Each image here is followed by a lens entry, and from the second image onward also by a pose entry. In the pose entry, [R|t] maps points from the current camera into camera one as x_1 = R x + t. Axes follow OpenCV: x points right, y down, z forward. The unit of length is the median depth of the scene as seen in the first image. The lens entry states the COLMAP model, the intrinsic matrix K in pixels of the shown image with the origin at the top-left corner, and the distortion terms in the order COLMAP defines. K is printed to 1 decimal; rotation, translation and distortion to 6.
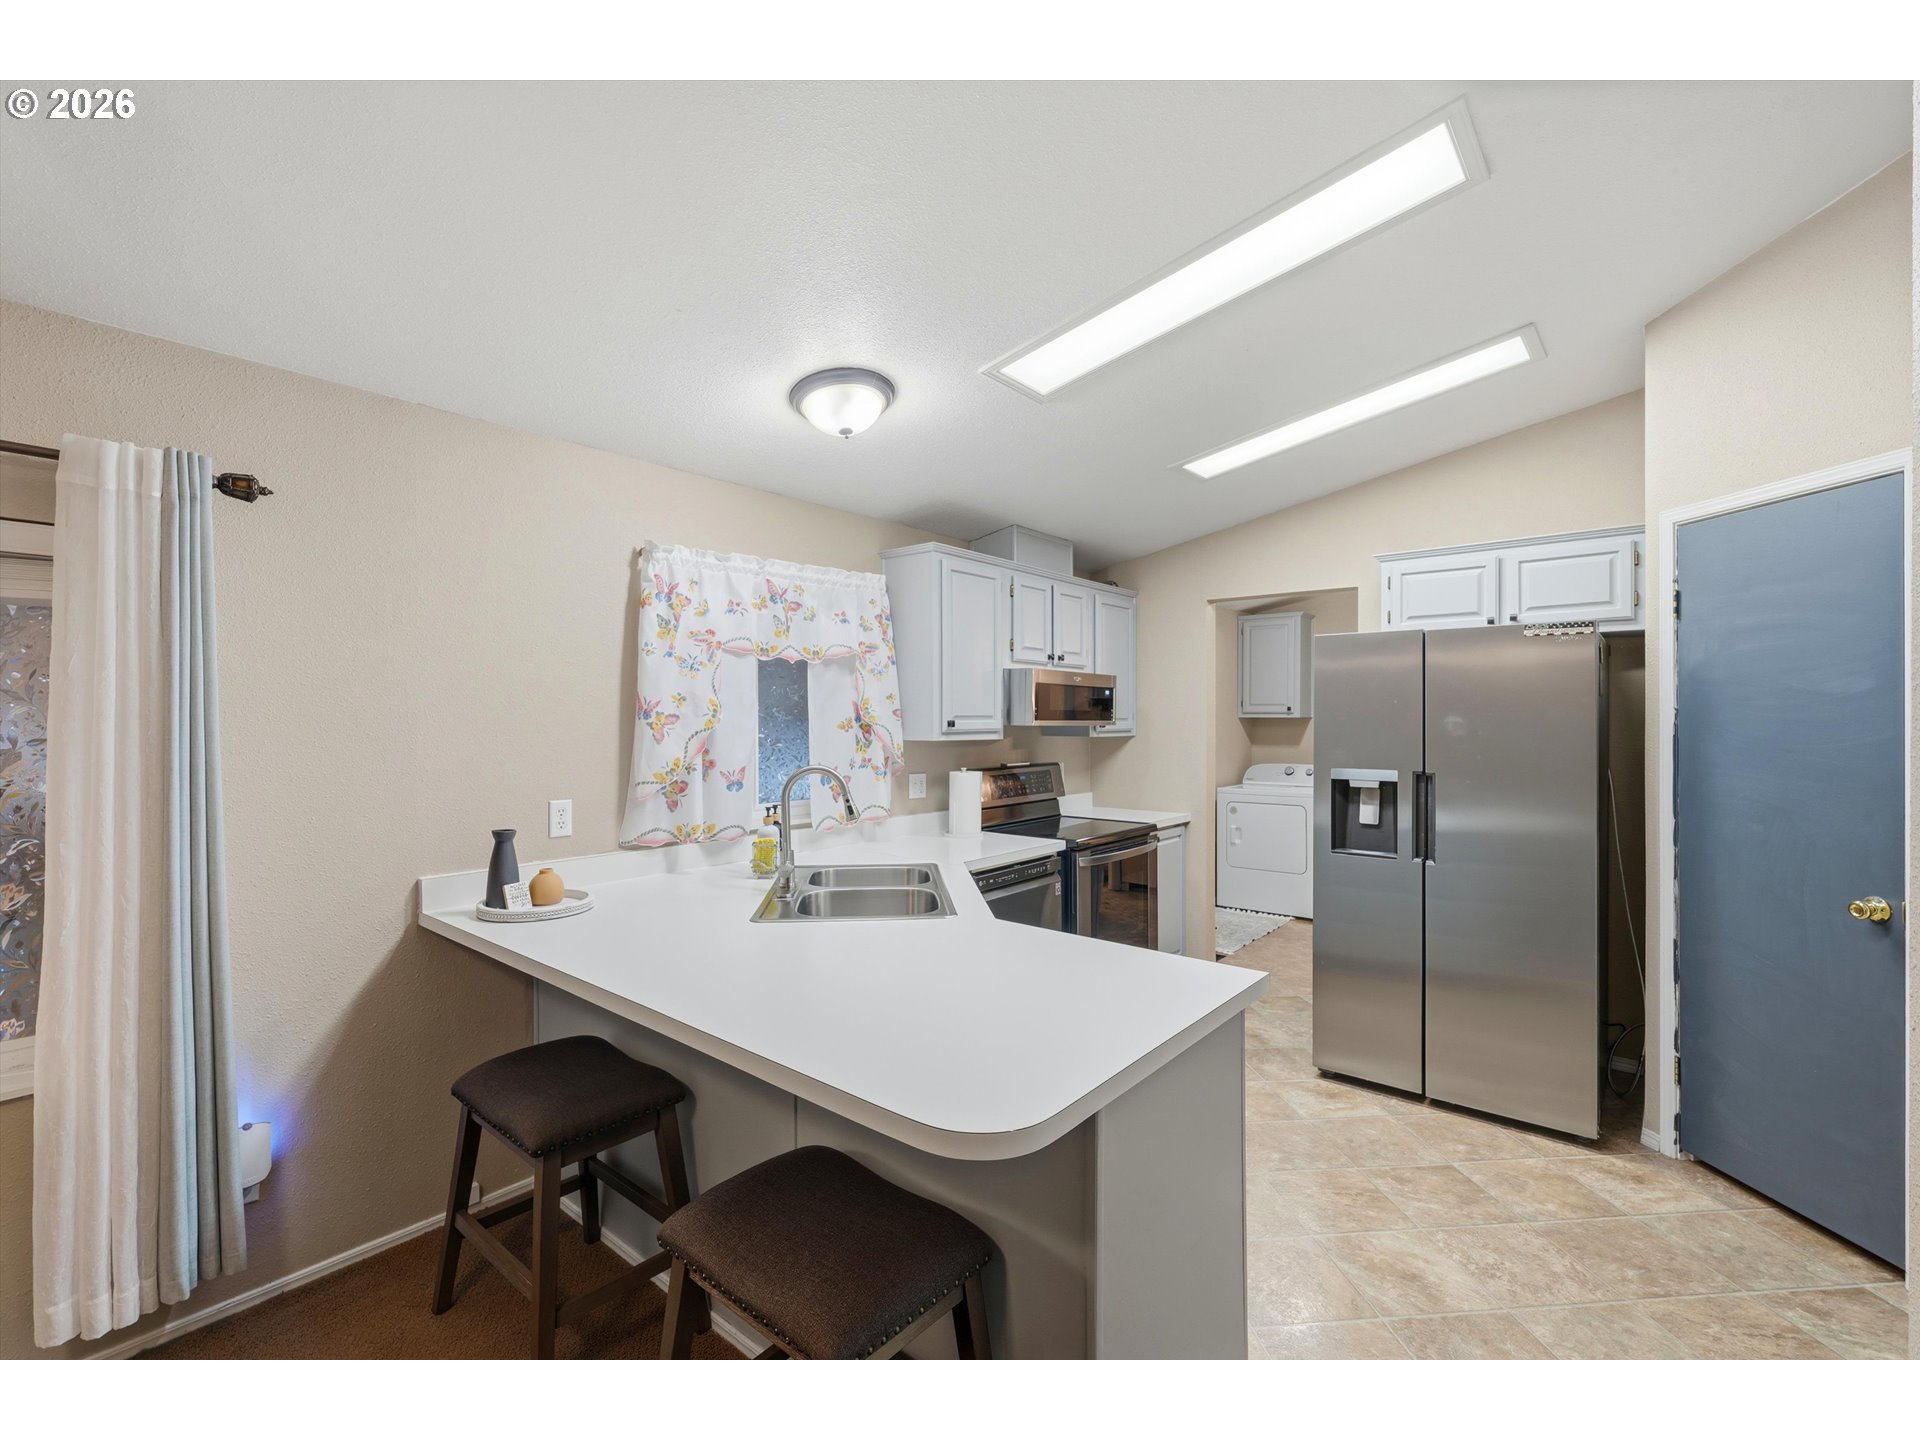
lens RADIAL K [[844.4, 0, 960.8], [0, 844.4, 719.9], [0, 0, 1]] dist [-0.001787, 0.000944]
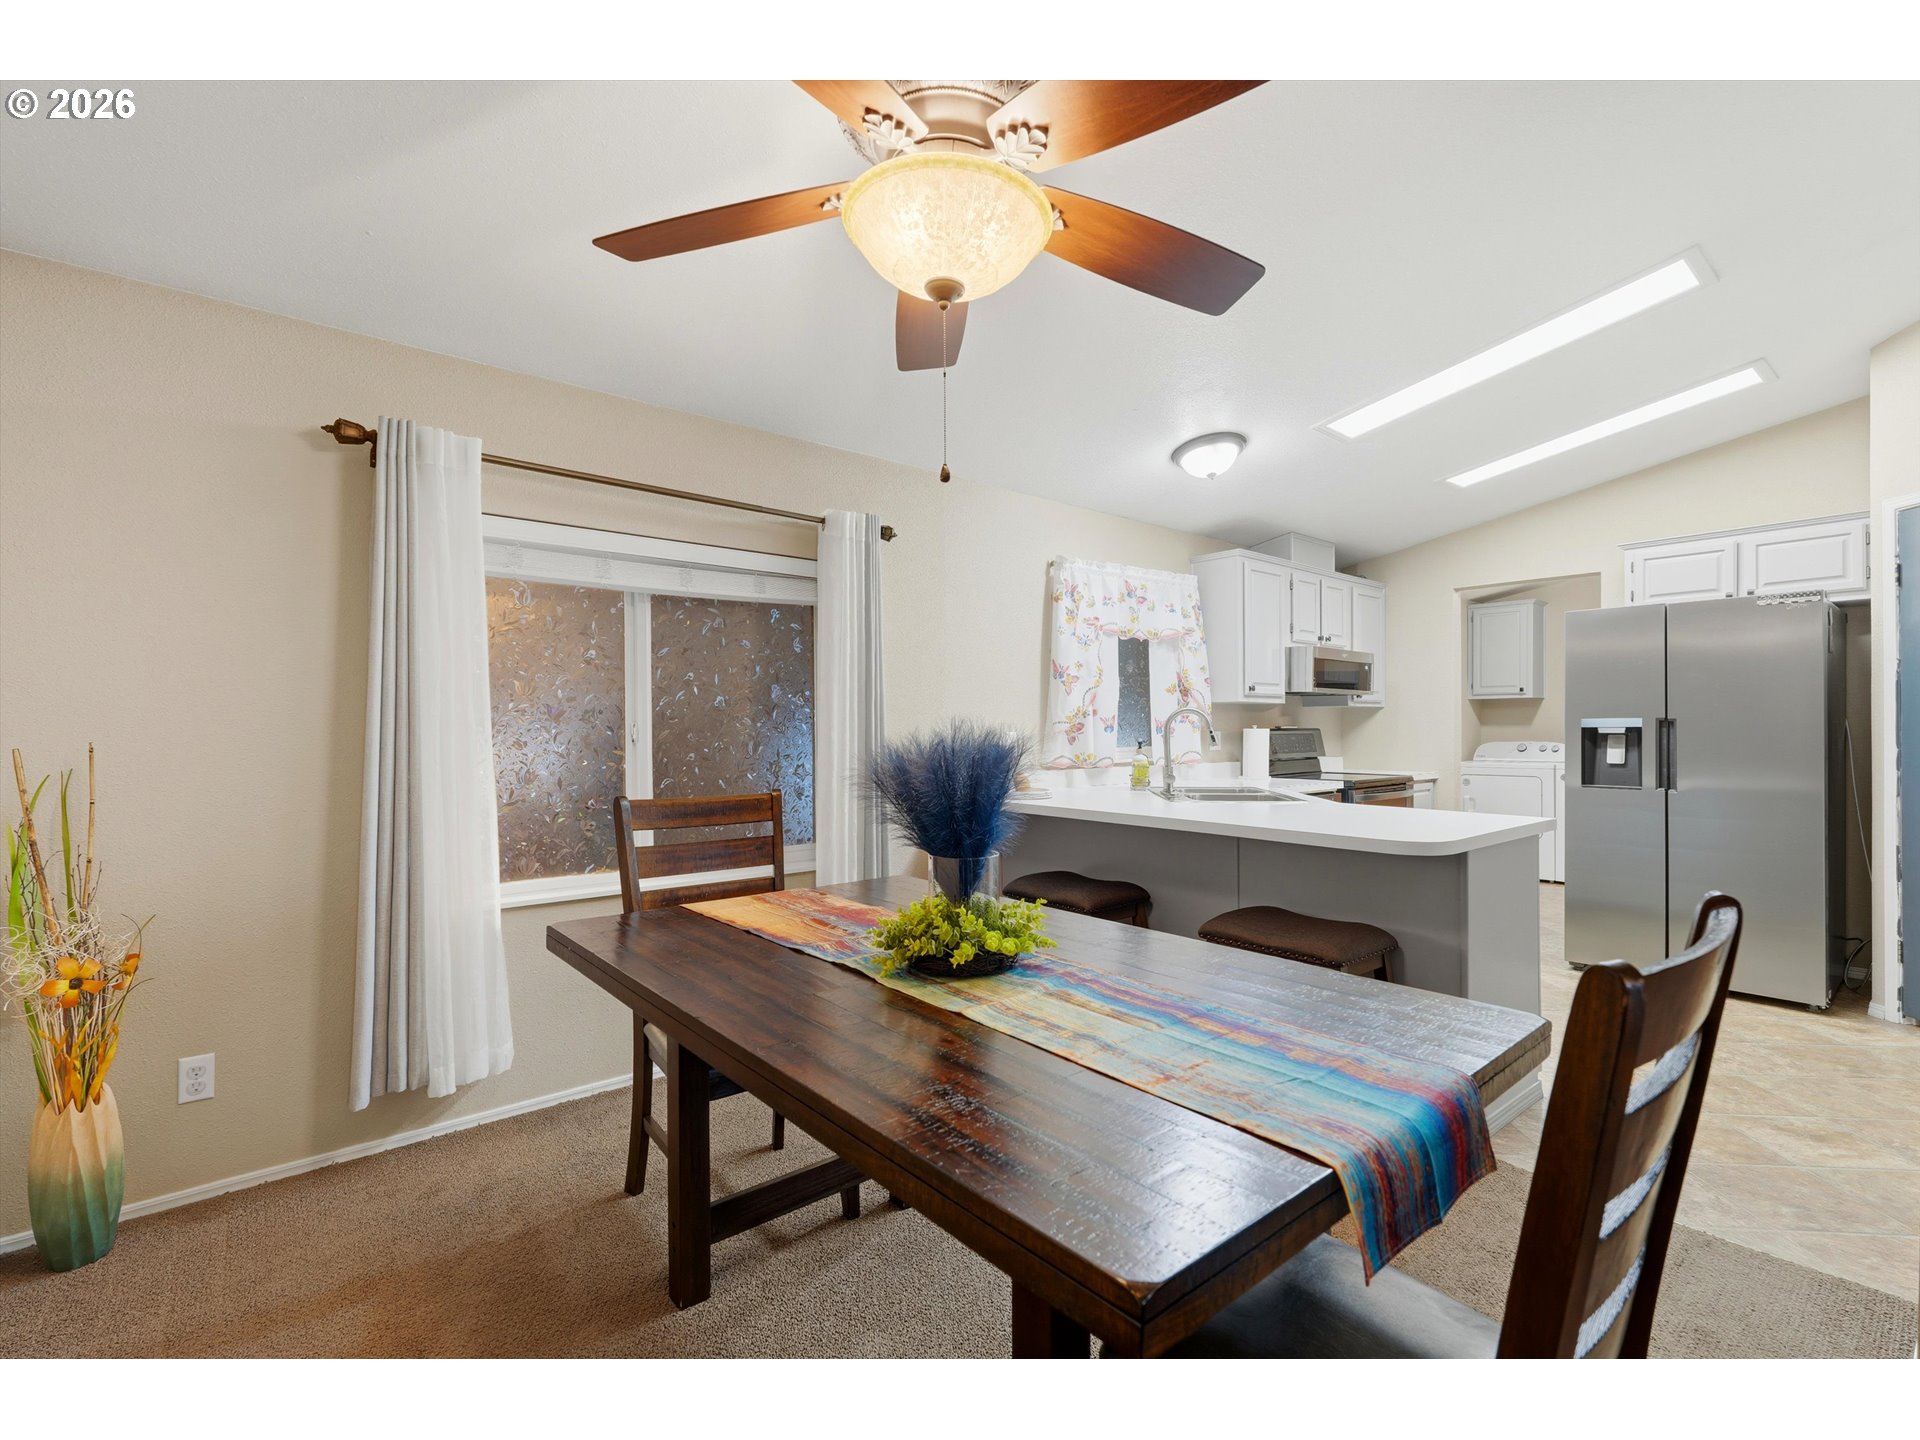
lens RADIAL K [[844.4, 0, 968.0], [0, 844.4, 725.4], [0, 0, 1]] dist [-0.001787, 0.000944]
pose [[0.982734, -0.002211, -0.185013, -0.228793], [0.001919, 0.999997, -0.001755, 0.072029], [0.185017, 0.001369, 0.982734, -0.405436]]
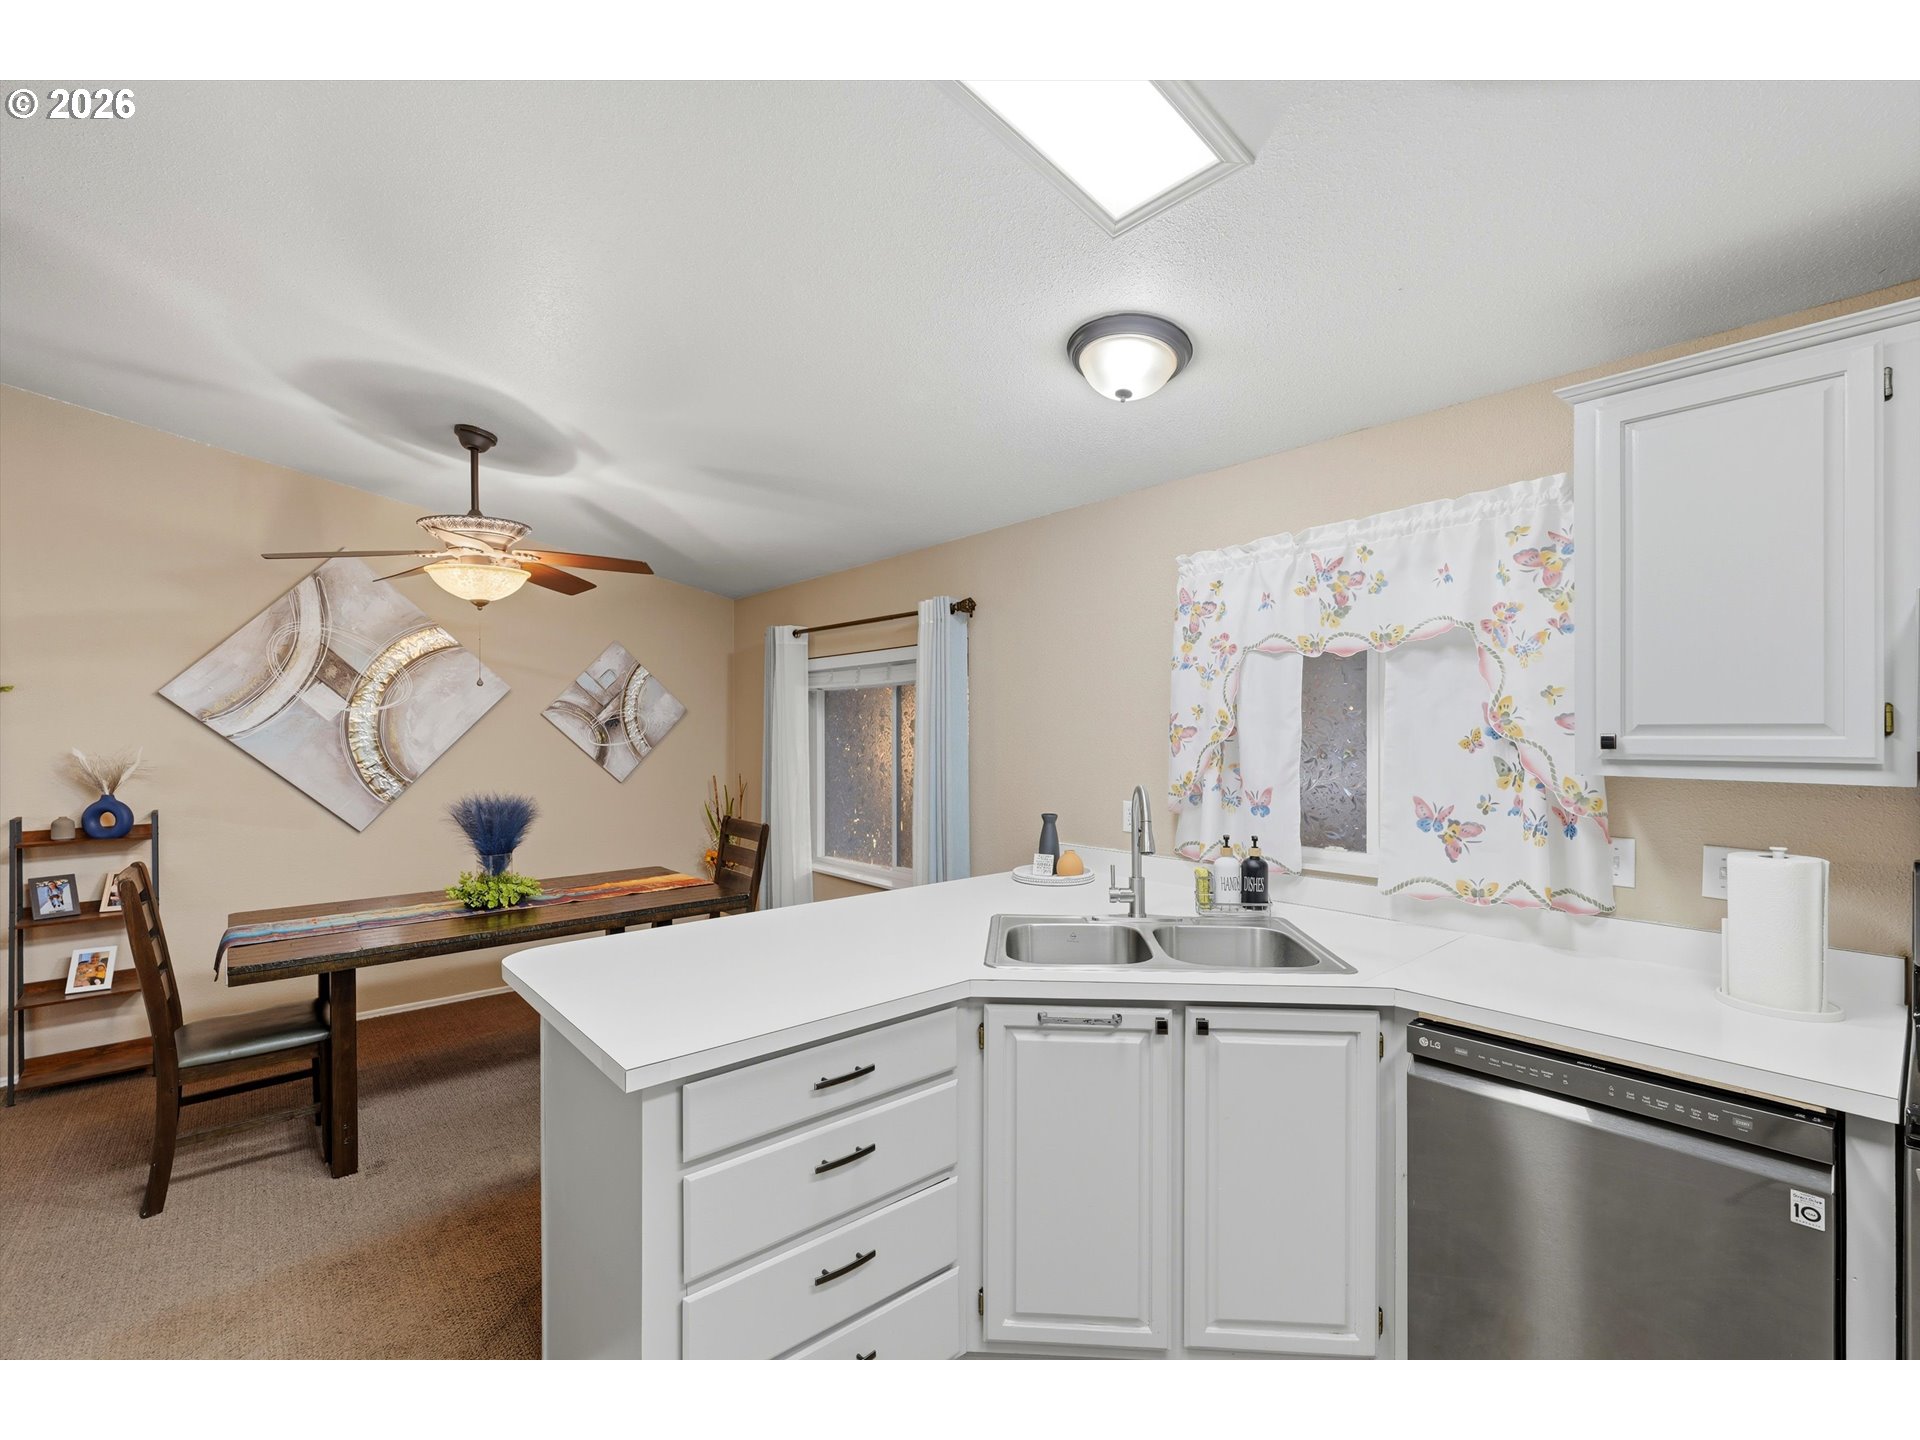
lens RADIAL K [[844.4, 0, 993.3], [0, 844.4, 728.8], [0, 0, 1]] dist [-0.001787, 0.000944]
pose [[-0.149514, -0.001901, -0.988758, 0.596191], [-0.000365, 0.999998, -0.001867, -0.002136], [0.988760, 0.000082, -0.149514, 0.827415]]
